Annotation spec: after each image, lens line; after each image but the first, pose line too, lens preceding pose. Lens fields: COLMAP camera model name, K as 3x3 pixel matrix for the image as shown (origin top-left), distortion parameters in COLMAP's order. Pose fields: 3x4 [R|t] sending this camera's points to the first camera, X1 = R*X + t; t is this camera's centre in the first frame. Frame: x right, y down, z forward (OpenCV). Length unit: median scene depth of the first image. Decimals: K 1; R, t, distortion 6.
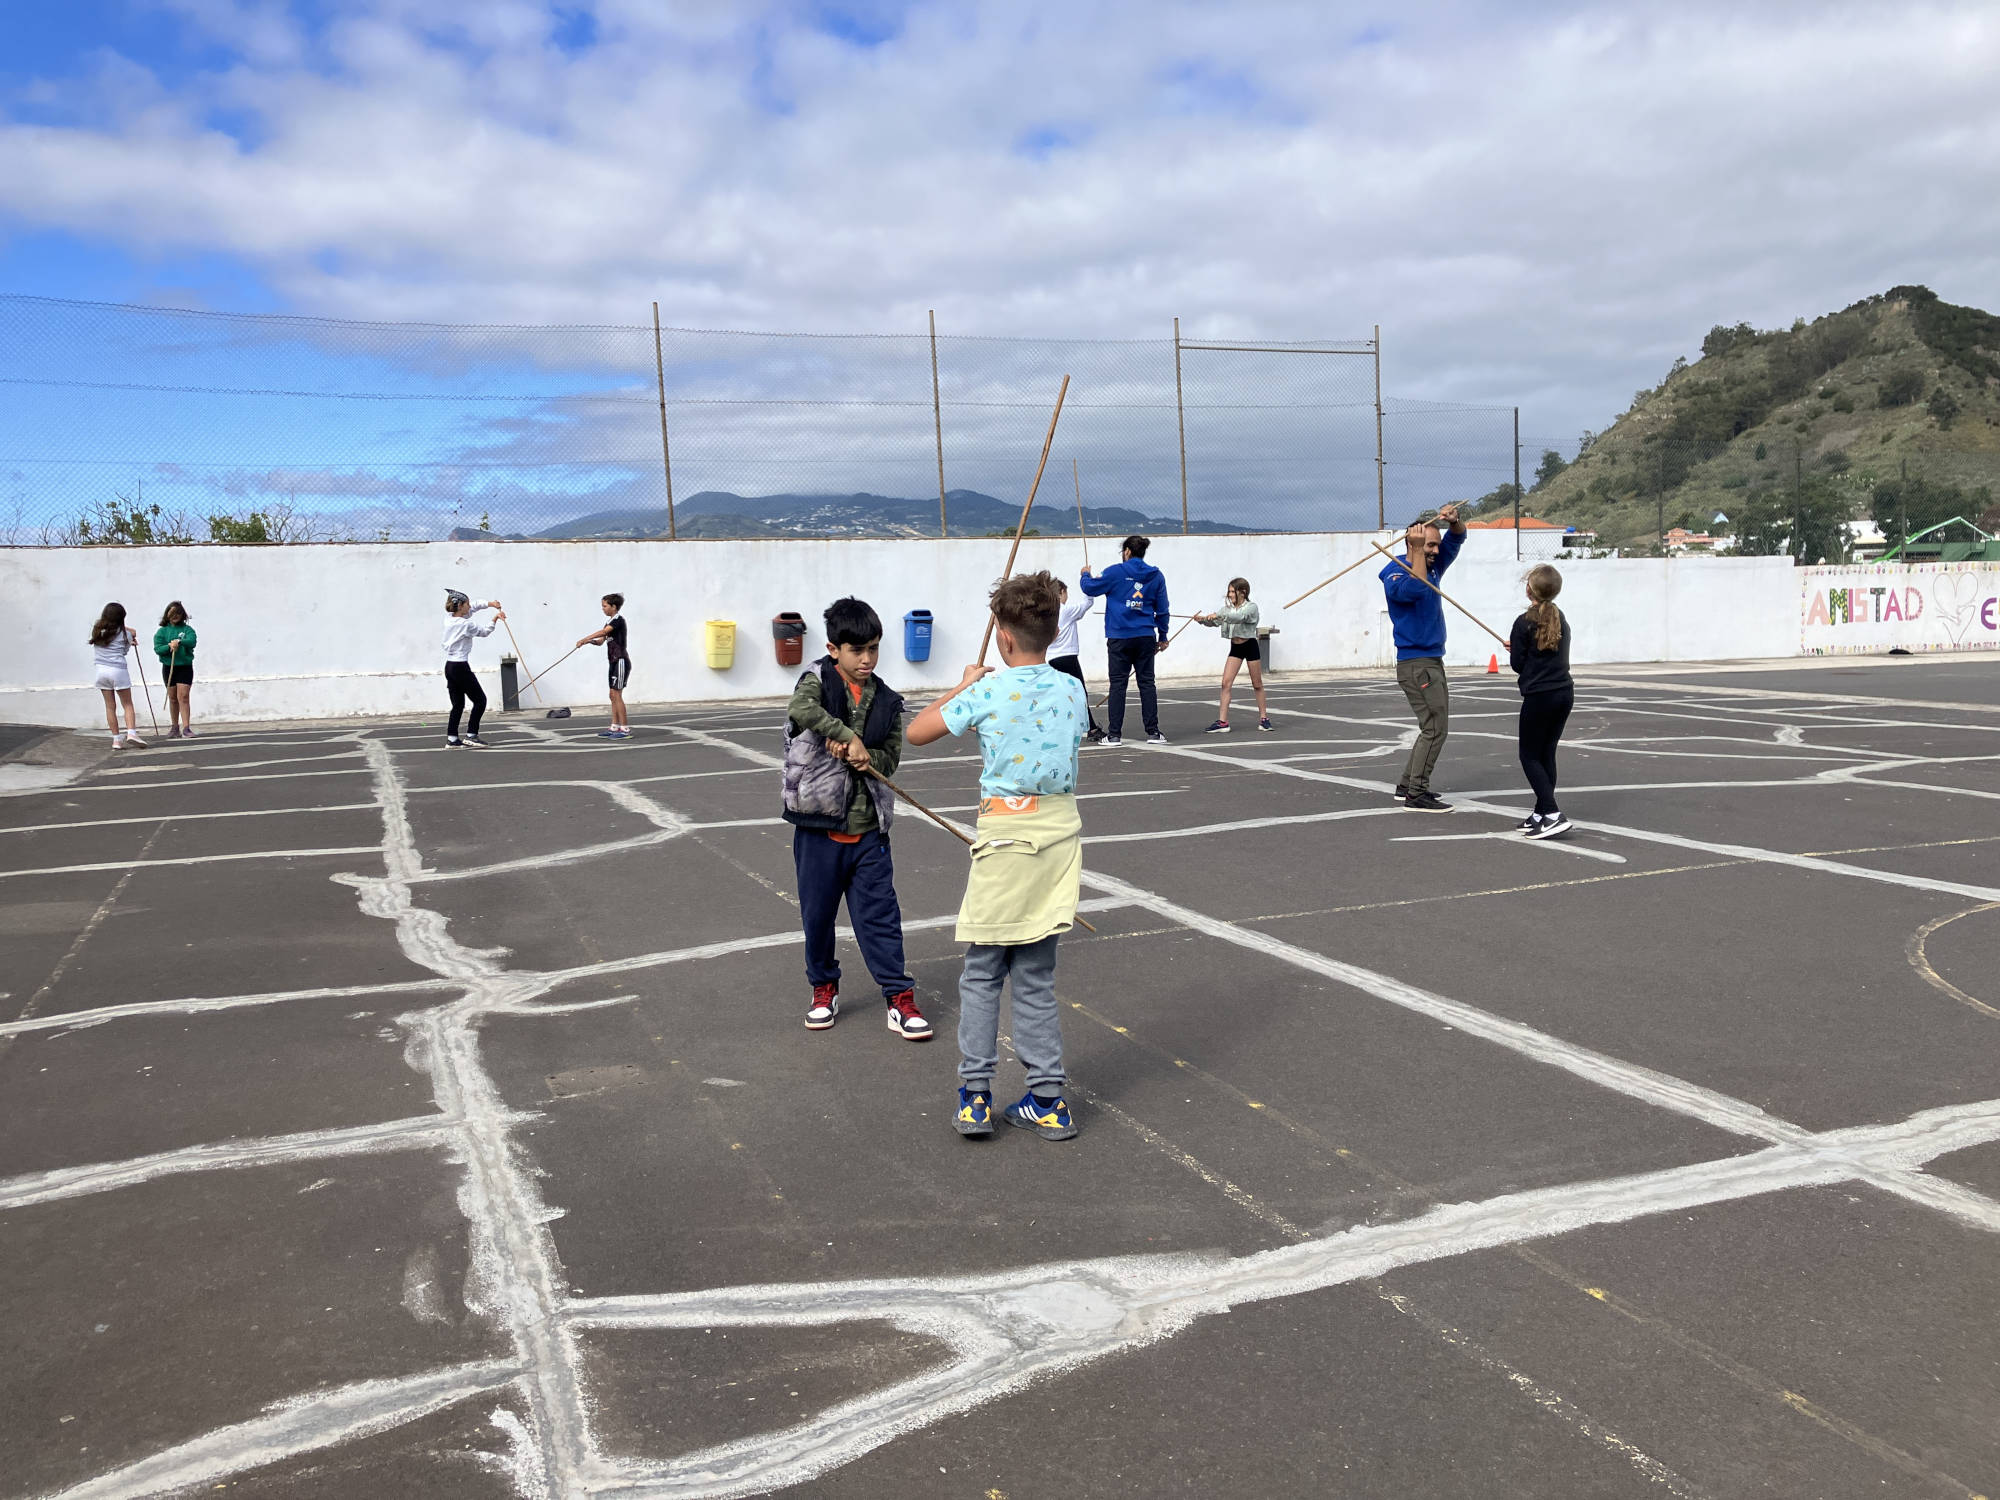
lens RADIAL K [[1672.6, 0, 997.2], [0, 1672.6, 758.9], [0, 0, 1]] dist [0.025738, -0.023983]
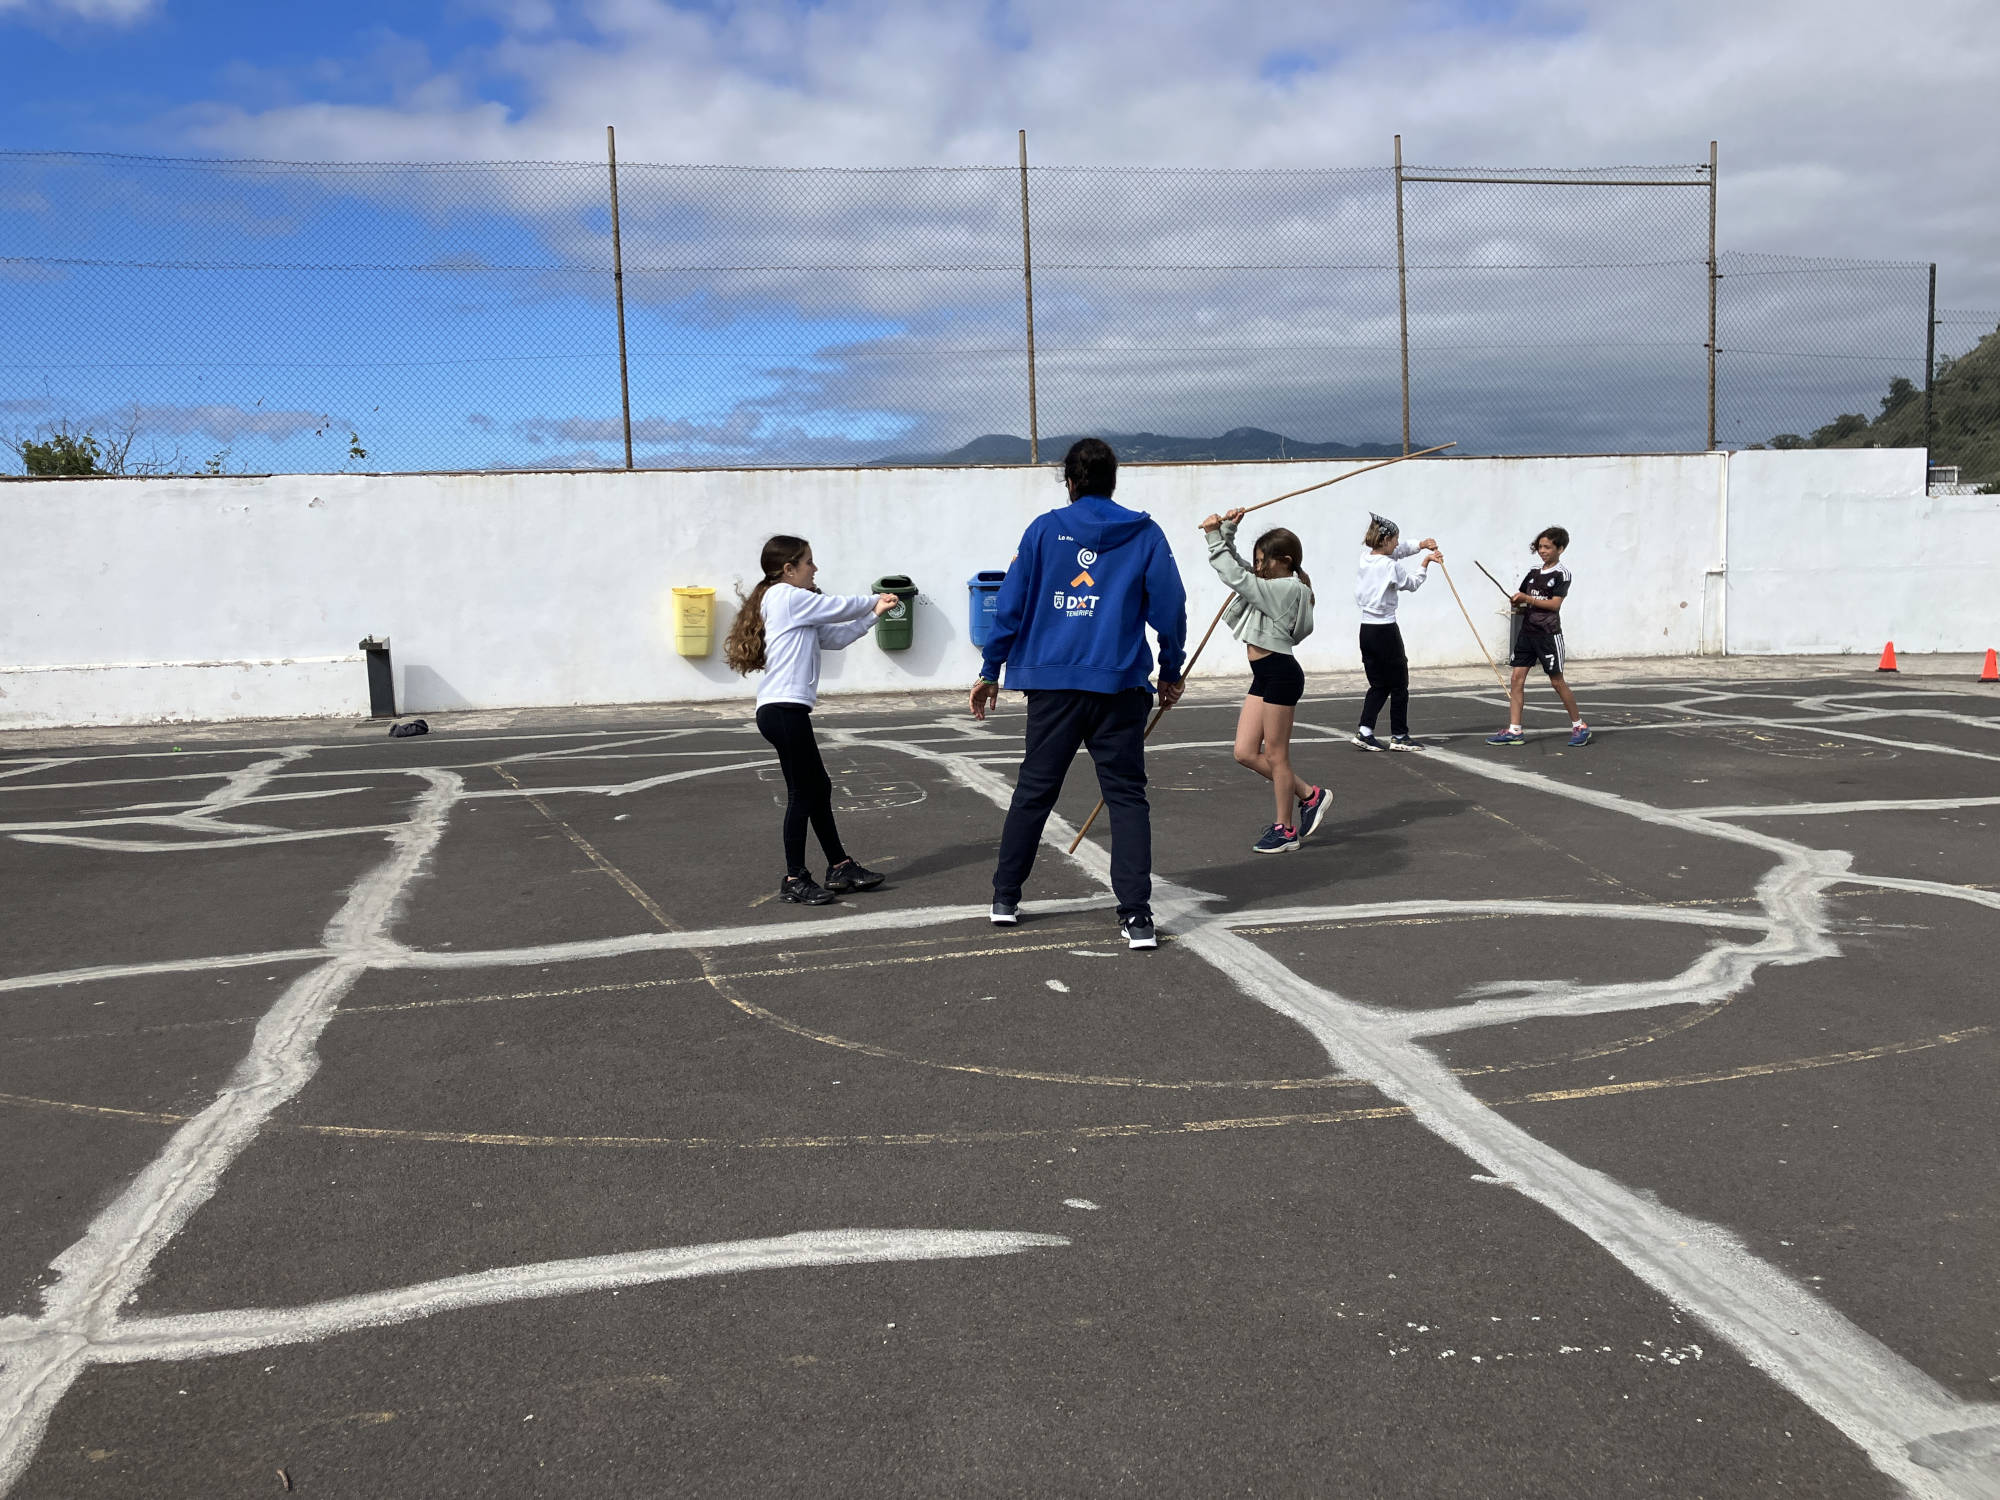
lens RADIAL K [[1628.9, 0, 976.0], [0, 1628.9, 750.2], [0, 0, 1]] dist [0.001535, 0.005373]
pose [[0.983700, 0.022323, -0.178427, 0.102351], [-0.016988, 0.999363, 0.031373, -0.056299], [0.179013, -0.027831, 0.983453, 0.525179]]
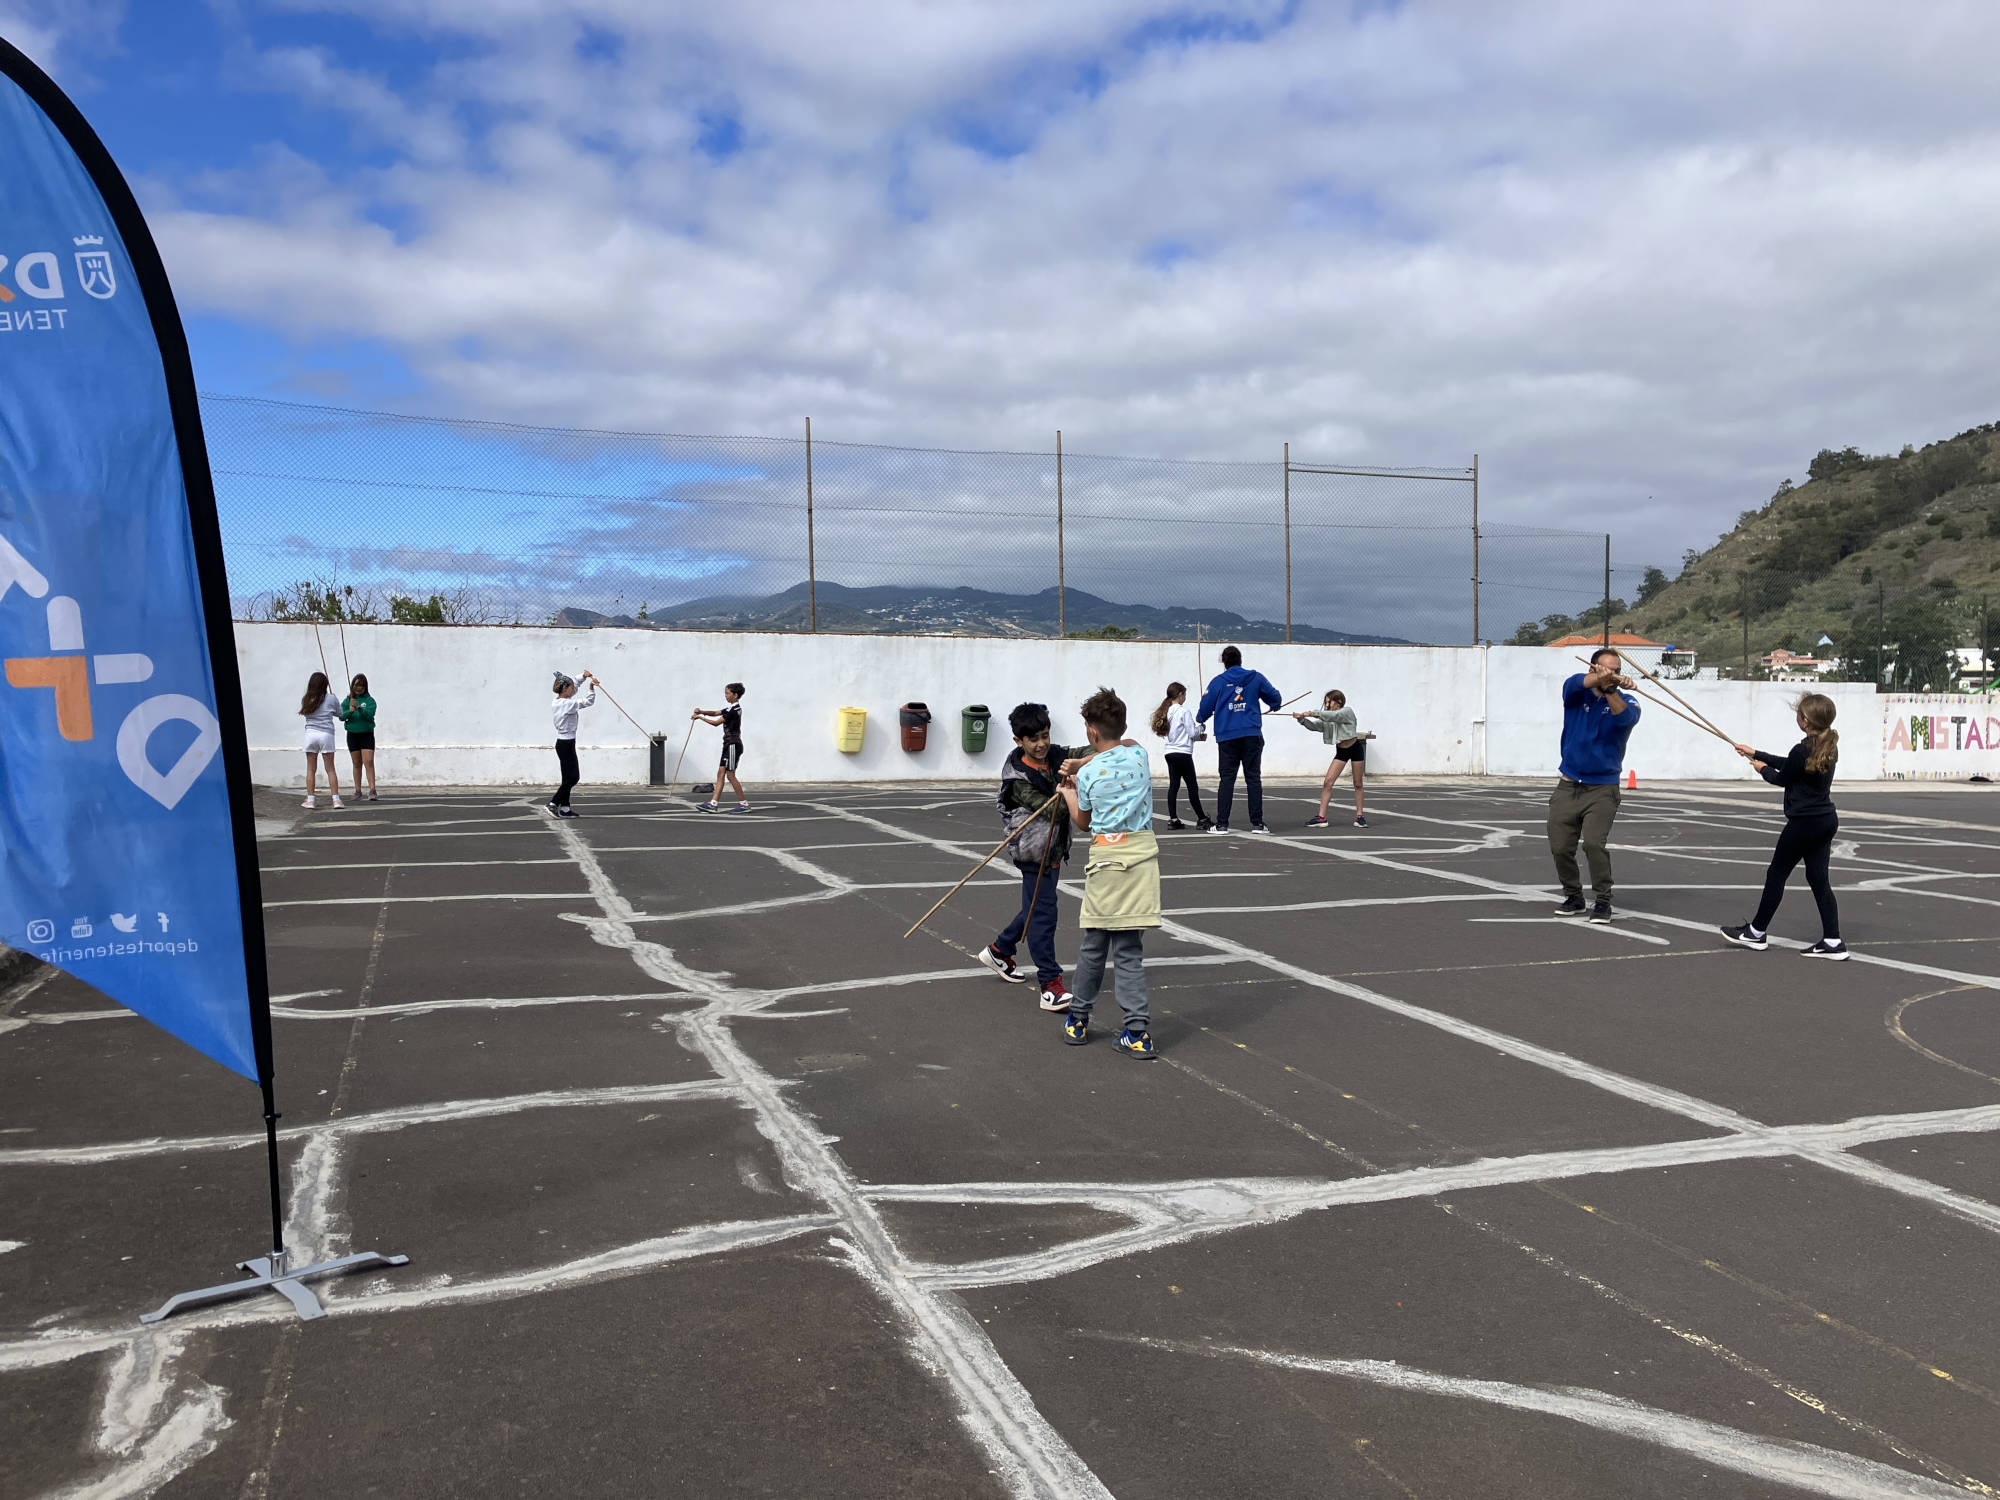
lens RADIAL K [[1672.6, 0, 997.2], [0, 1672.6, 758.9], [0, 0, 1]] dist [0.025738, -0.023983]
pose [[0.997804, 0.037153, -0.054829, -0.019544], [-0.040159, 0.997691, -0.054781, 0.008844], [0.052667, 0.056862, 0.996992, -0.114840]]
